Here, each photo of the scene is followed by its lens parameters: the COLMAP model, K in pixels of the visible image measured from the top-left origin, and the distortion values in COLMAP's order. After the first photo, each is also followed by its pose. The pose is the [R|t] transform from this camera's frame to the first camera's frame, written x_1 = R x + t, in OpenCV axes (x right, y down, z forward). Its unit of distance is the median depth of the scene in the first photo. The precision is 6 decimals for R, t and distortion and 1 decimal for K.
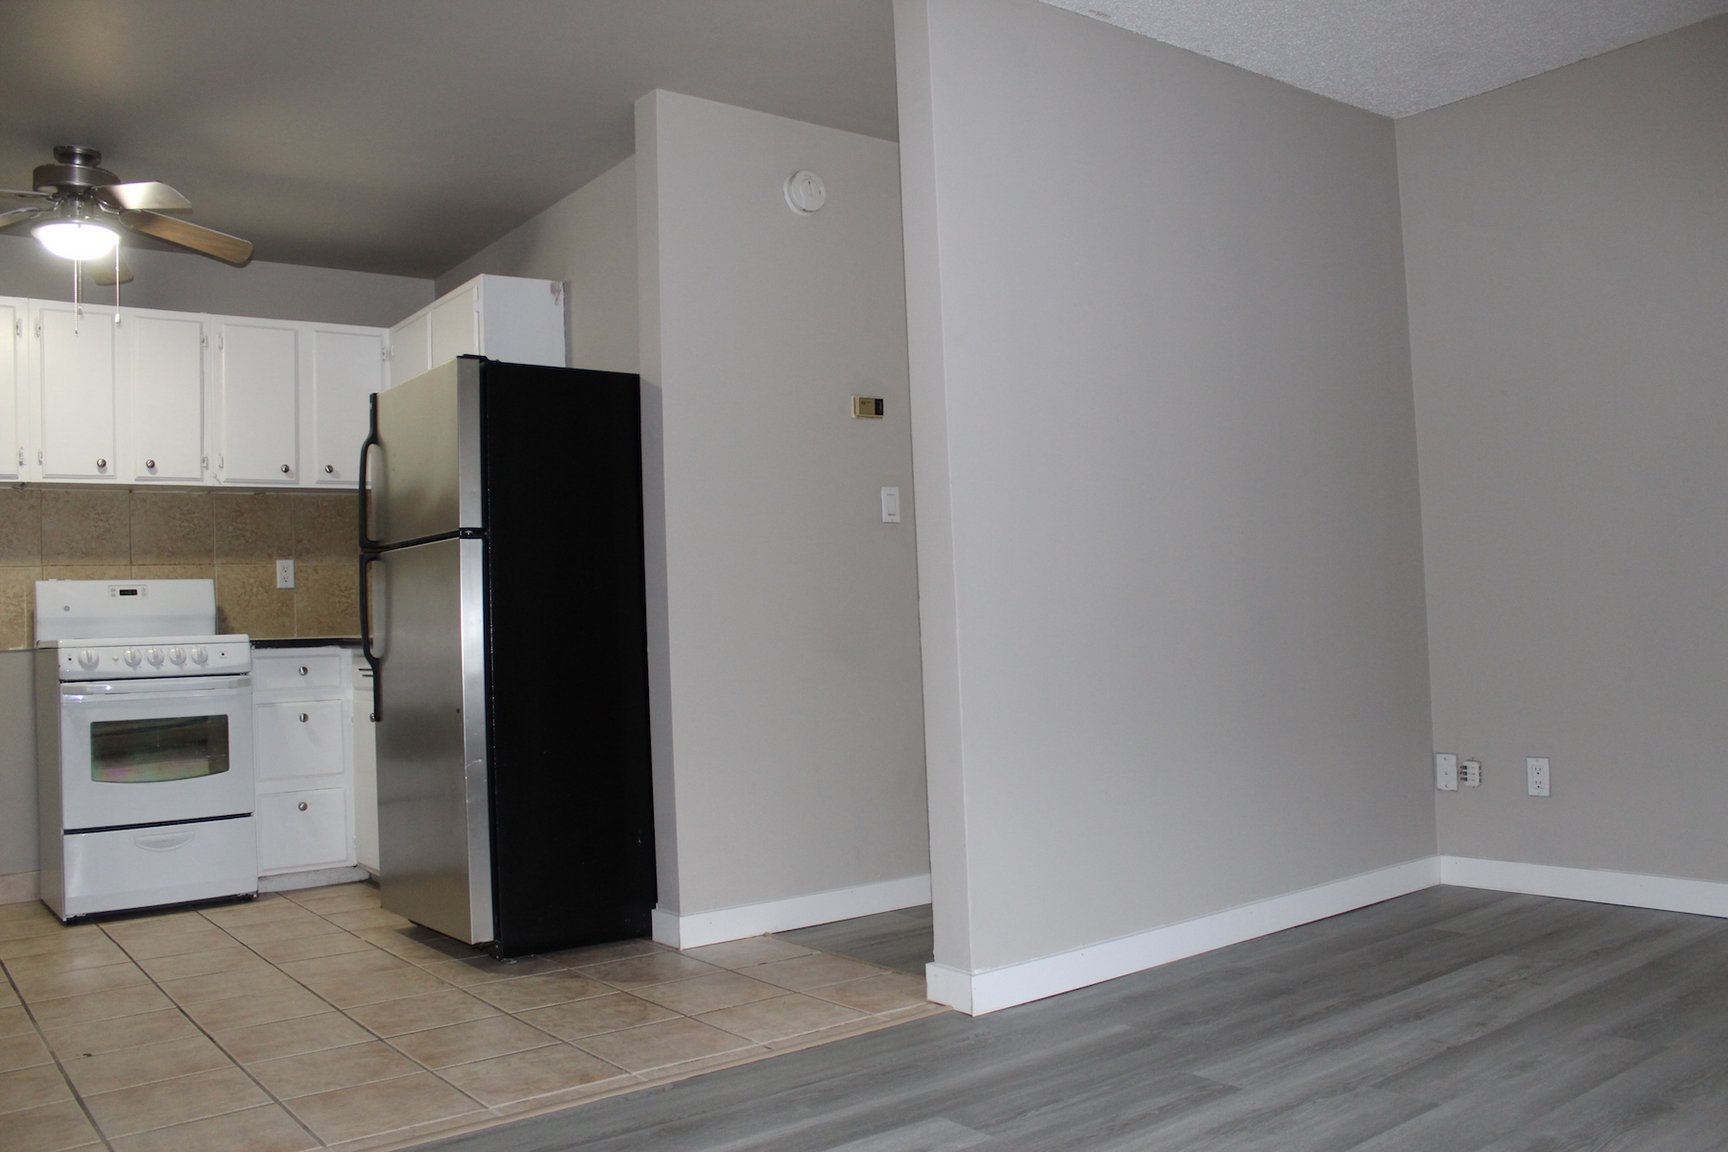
lens RADIAL K [[1413.9, 0, 864.0], [0, 1413.9, 576.0], [0, 0, 1]] dist [-0.147985, 0.122169]
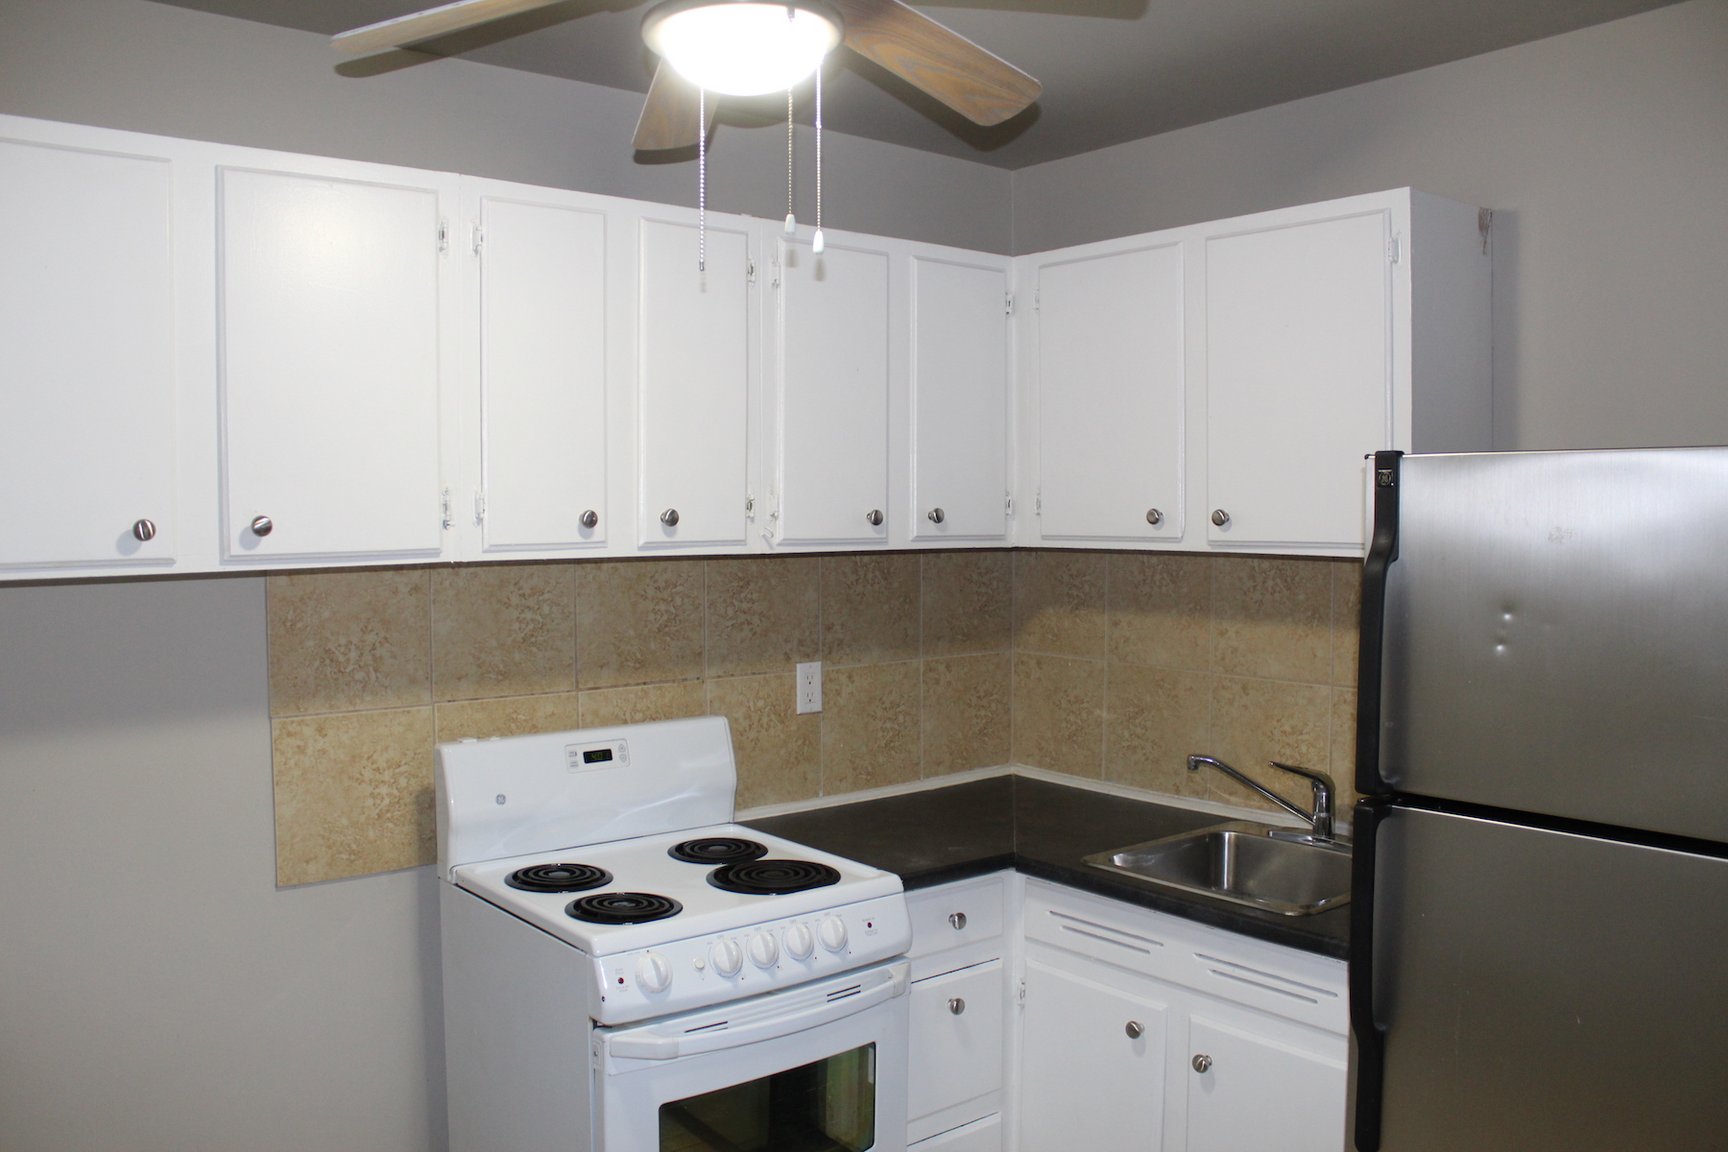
lens RADIAL K [[1413.9, 0, 864.0], [0, 1413.9, 576.0], [0, 0, 1]] dist [-0.147985, 0.122169]
pose [[0.998935, 0.034719, 0.030377, -0.448938], [-0.036975, 0.996332, 0.077169, -0.099261], [-0.027586, -0.078210, 0.996555, 0.465362]]
